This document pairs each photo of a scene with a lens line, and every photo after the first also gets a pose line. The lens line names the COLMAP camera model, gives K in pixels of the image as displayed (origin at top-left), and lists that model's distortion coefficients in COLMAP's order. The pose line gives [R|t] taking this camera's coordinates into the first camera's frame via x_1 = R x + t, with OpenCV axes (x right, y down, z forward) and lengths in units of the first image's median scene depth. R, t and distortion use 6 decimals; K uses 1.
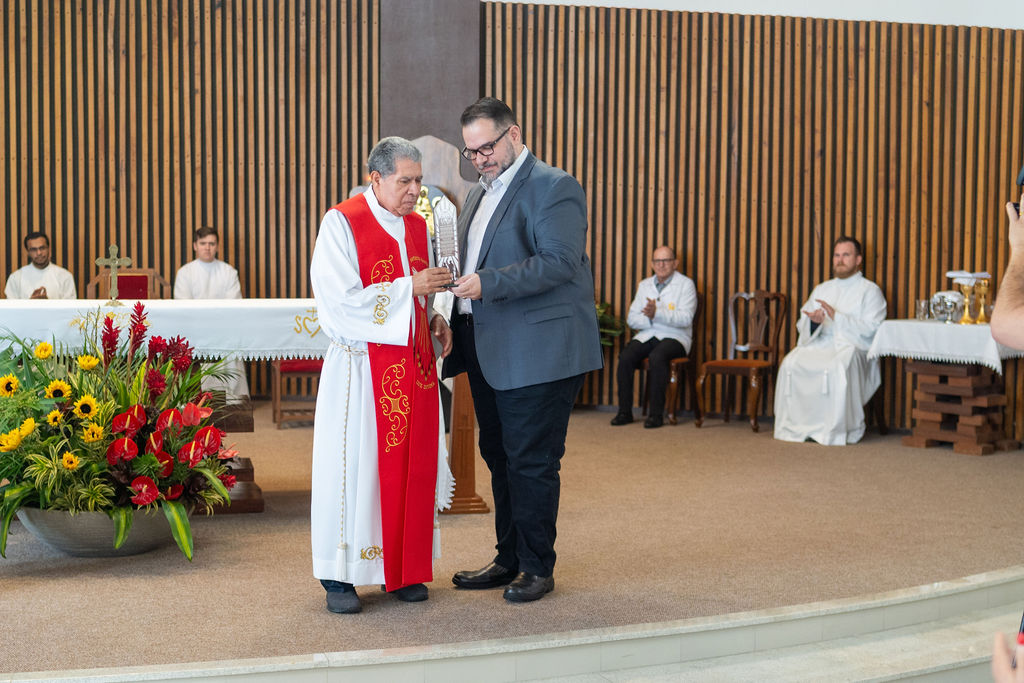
lens RADIAL K [[1476.5, 0, 496.0], [0, 1476.5, 353.8], [0, 0, 1]] dist [-0.009263, 0.000000]
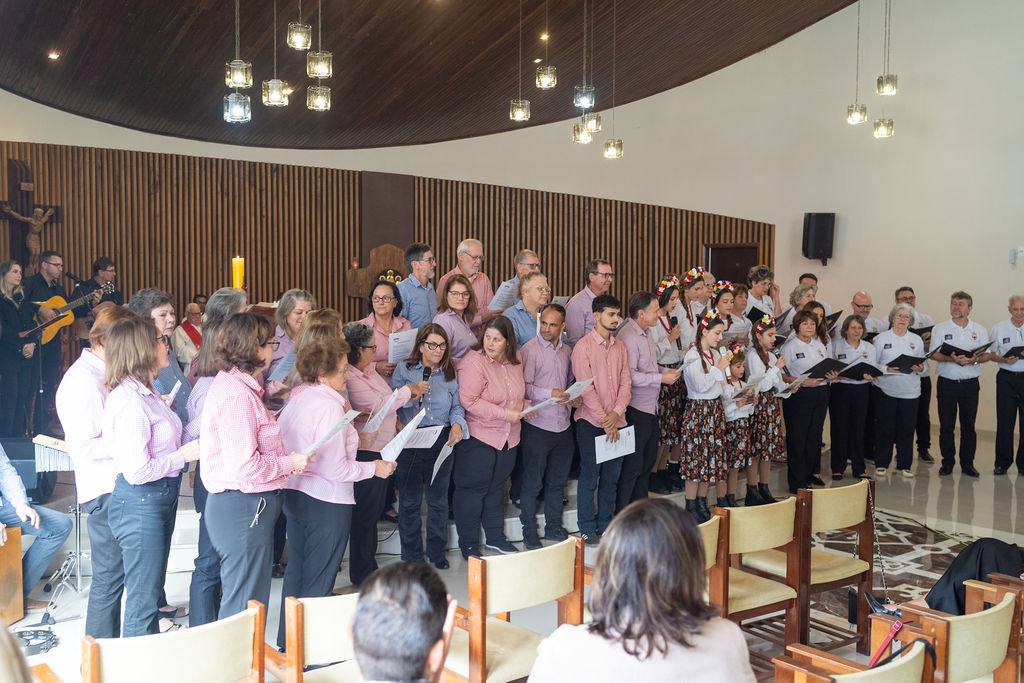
lens RADIAL K [[965.8, 0, 510.6], [0, 965.8, 335.8], [0, 0, 1]] dist [-0.008441, 0.000000]
pose [[0.888249, -0.024481, 0.458710, -0.525348], [0.032725, 0.999414, -0.010032, -0.010042], [-0.458196, 0.023922, 0.888529, -0.208187]]
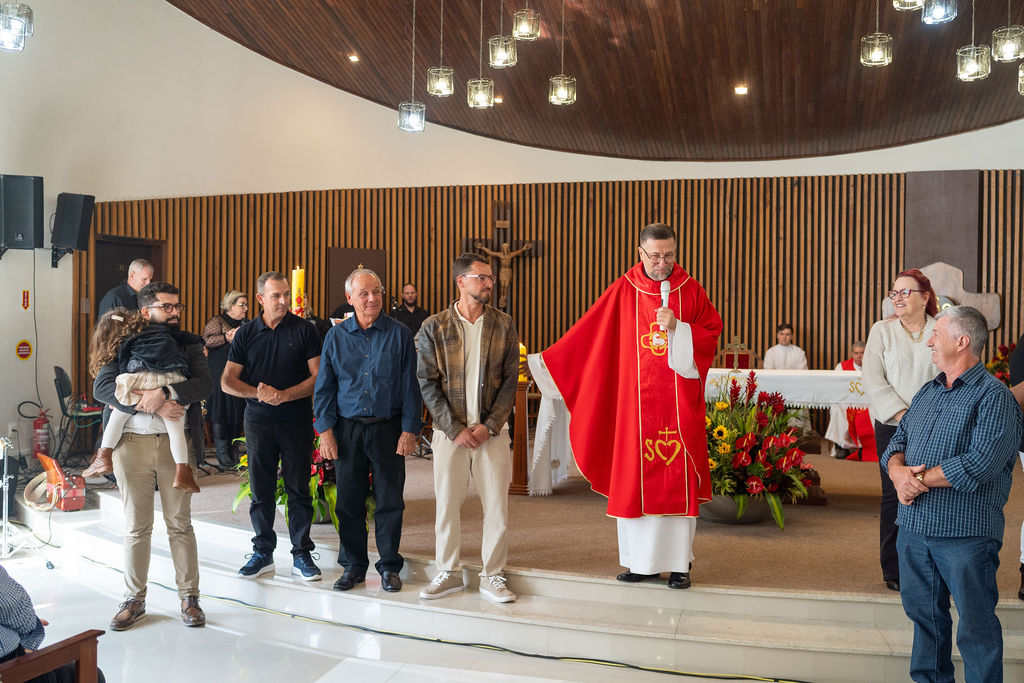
lens RADIAL K [[965.8, 0, 515.1], [0, 965.8, 339.4], [0, 0, 1]] dist [-0.008441, 0.000000]
pose [[0.898391, 0.007589, -0.439132, -0.003471], [-0.037143, 0.997582, -0.058749, 0.001964], [0.437624, 0.069090, 0.896500, -0.050203]]
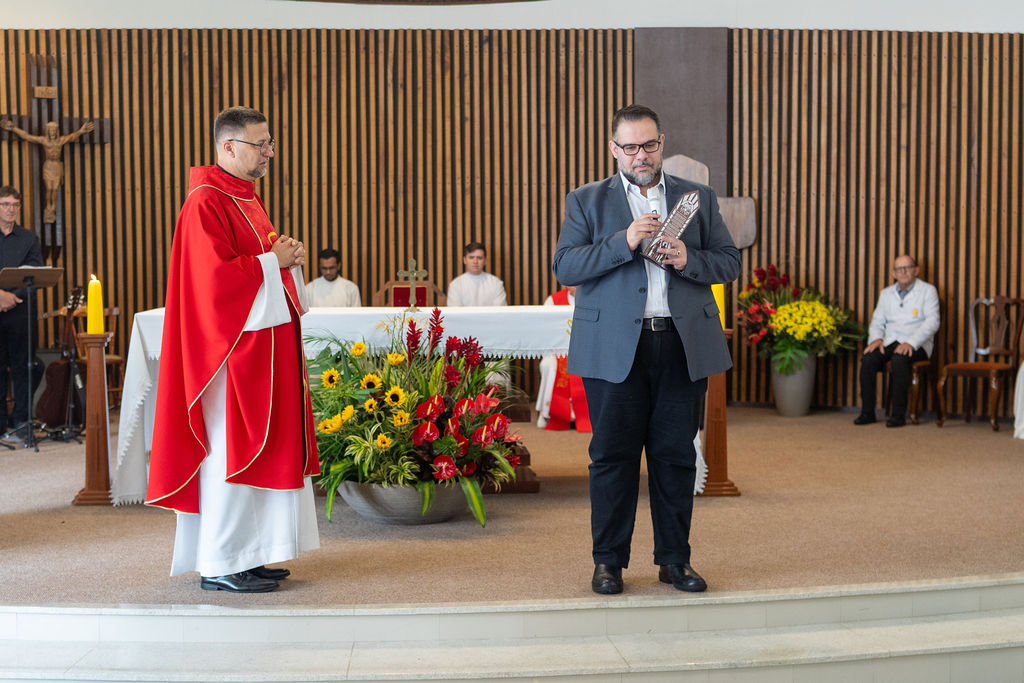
lens RADIAL K [[1476.5, 0, 506.7], [0, 1476.5, 340.0], [0, 0, 1]] dist [-0.009263, 0.000000]
pose [[0.987699, -0.003272, -0.156333, -0.002674], [0.000452, 0.999837, -0.018070, 0.006622], [0.156367, 0.017777, 0.987539, -0.082322]]
